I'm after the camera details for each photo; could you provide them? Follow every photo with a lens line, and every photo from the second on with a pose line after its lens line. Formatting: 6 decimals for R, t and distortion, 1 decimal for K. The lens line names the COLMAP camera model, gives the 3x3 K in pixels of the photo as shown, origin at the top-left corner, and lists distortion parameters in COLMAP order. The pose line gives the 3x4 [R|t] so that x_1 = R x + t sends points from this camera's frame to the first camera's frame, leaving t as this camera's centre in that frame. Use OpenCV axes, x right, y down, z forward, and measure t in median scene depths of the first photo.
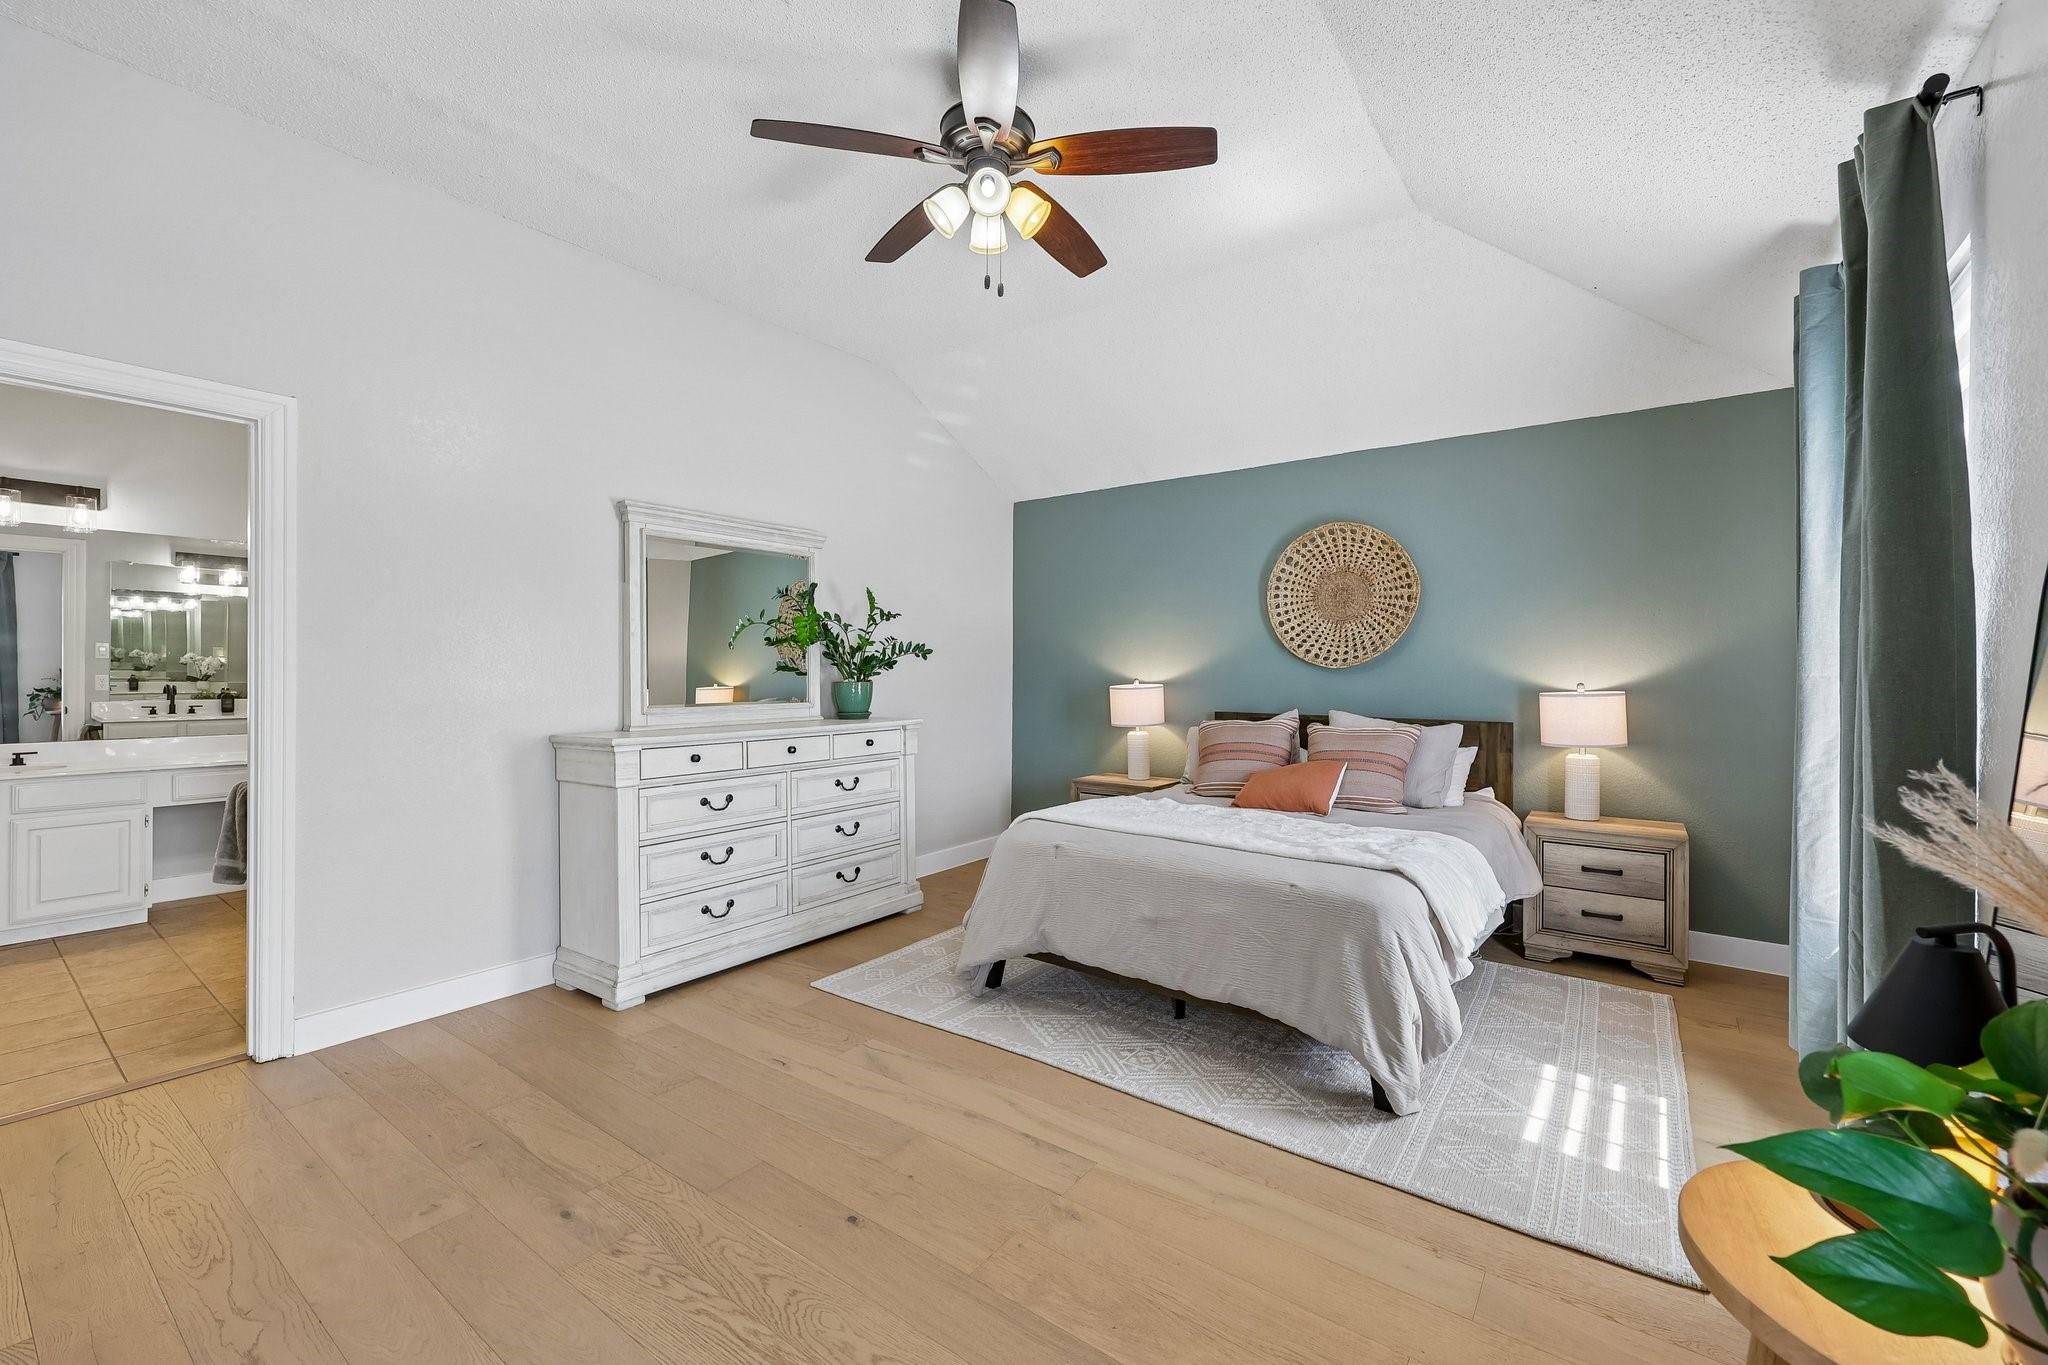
lens RADIAL K [[840.1, 0, 1015.8], [0, 840.1, 669.6], [0, 0, 1]] dist [0.001086, 0.000414]
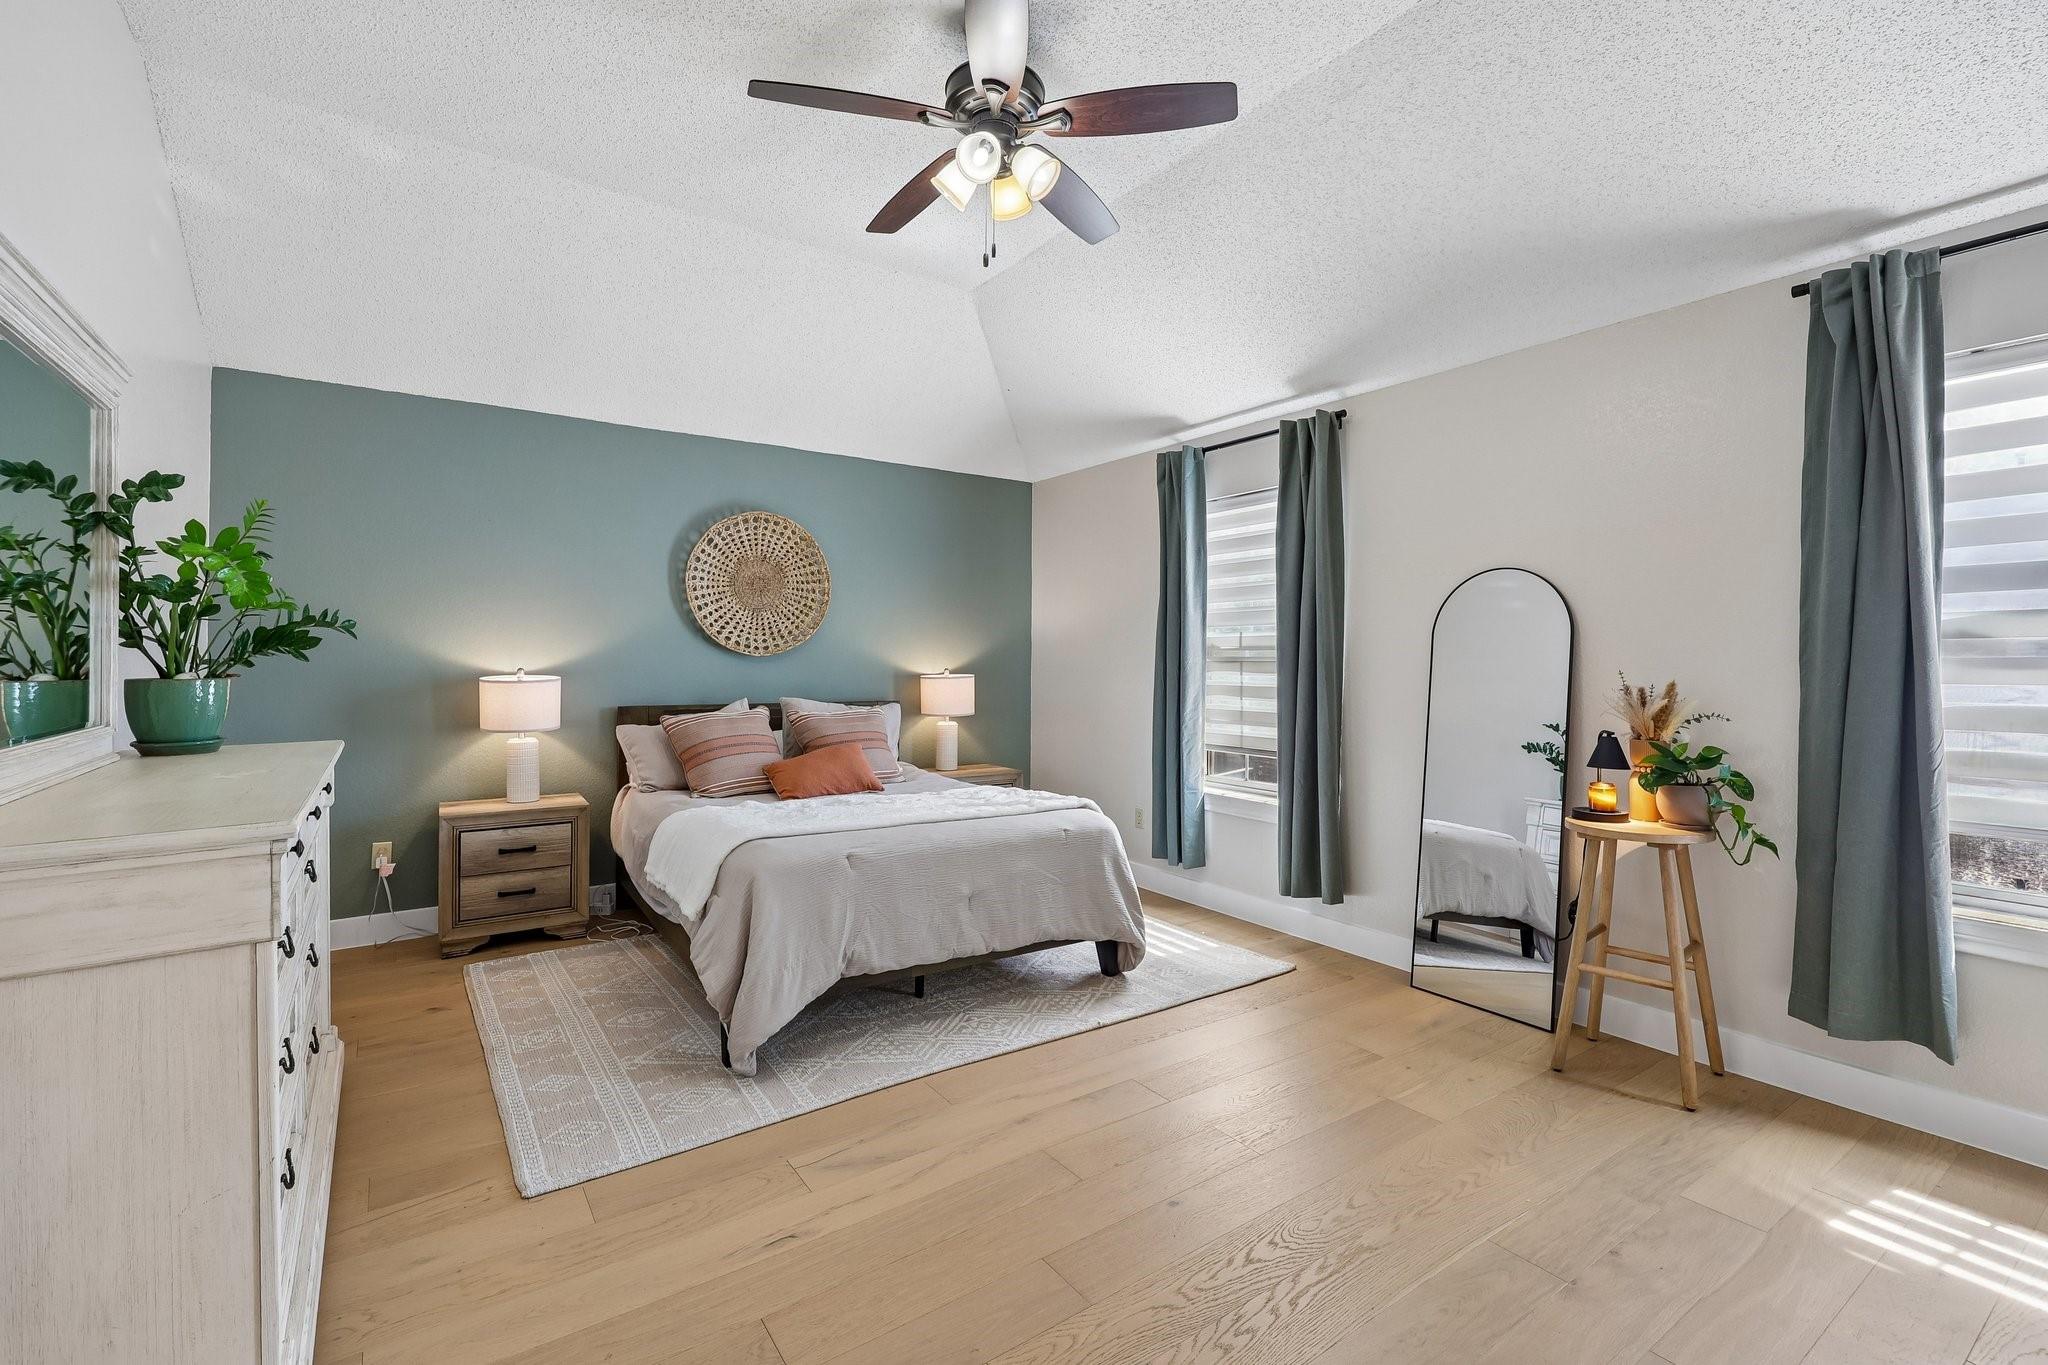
lens RADIAL K [[909.5, 0, 1019.9], [0, 909.5, 668.5], [0, 0, 1]] dist [0.003942, -0.000155]
pose [[0.317241, -0.011962, 0.948269, -0.553227], [-0.005838, 0.999877, 0.014566, -0.004330], [-0.948327, -0.010157, 0.317132, 0.356423]]
